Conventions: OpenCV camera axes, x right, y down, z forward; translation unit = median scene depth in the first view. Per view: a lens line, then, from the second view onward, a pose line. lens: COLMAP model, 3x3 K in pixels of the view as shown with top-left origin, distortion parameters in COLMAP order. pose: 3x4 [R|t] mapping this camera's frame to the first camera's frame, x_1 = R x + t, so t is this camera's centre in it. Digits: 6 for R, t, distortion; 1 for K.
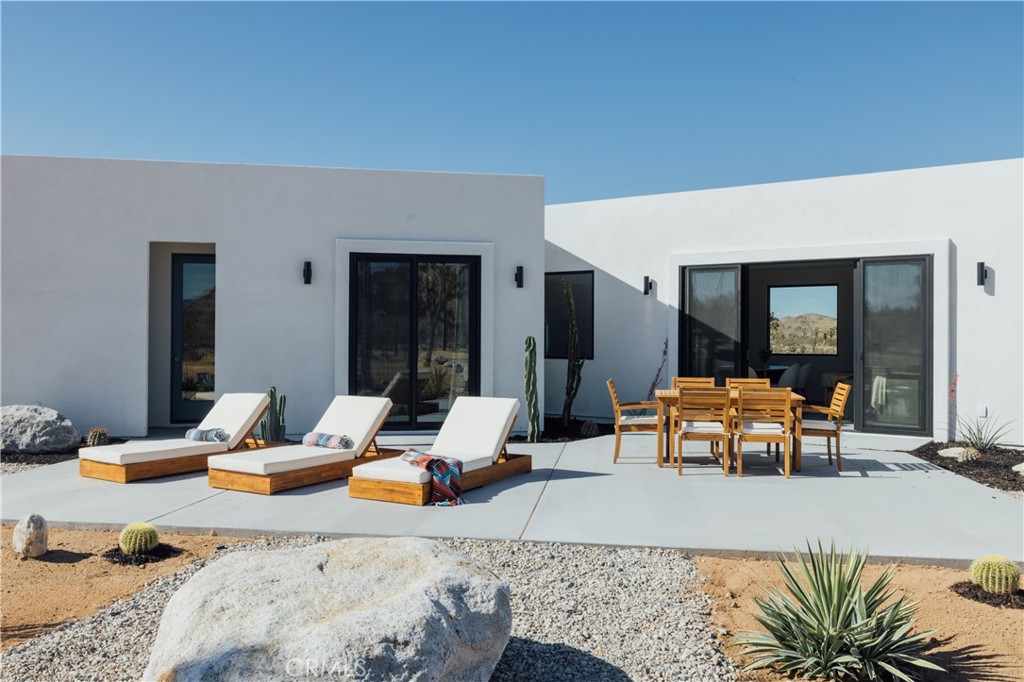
lens RADIAL K [[954.2, 0, 513.2], [0, 954.2, 339.2], [0, 0, 1]] dist [0.021830, 0.007215]
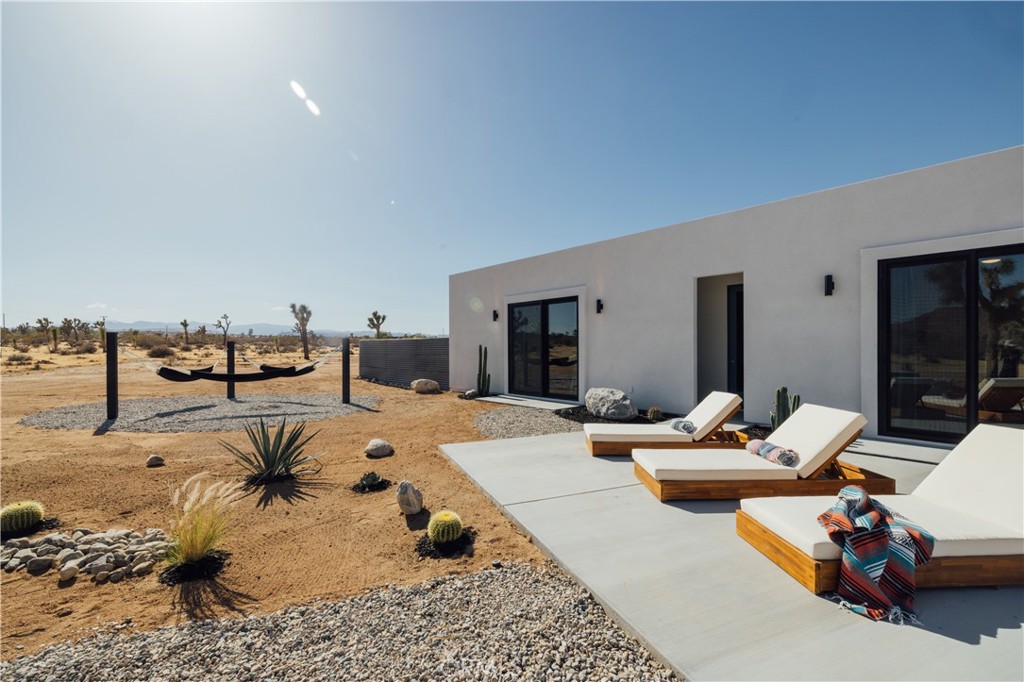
lens RADIAL K [[435.2, 0, 511.6], [0, 435.2, 349.1], [0, 0, 1]] dist [0.008364, -0.000151]
pose [[0.499749, -0.005995, -0.866149, 0.044259], [0.003445, 0.999982, -0.004934, 0.005714], [0.866163, -0.000518, 0.499761, 0.490808]]
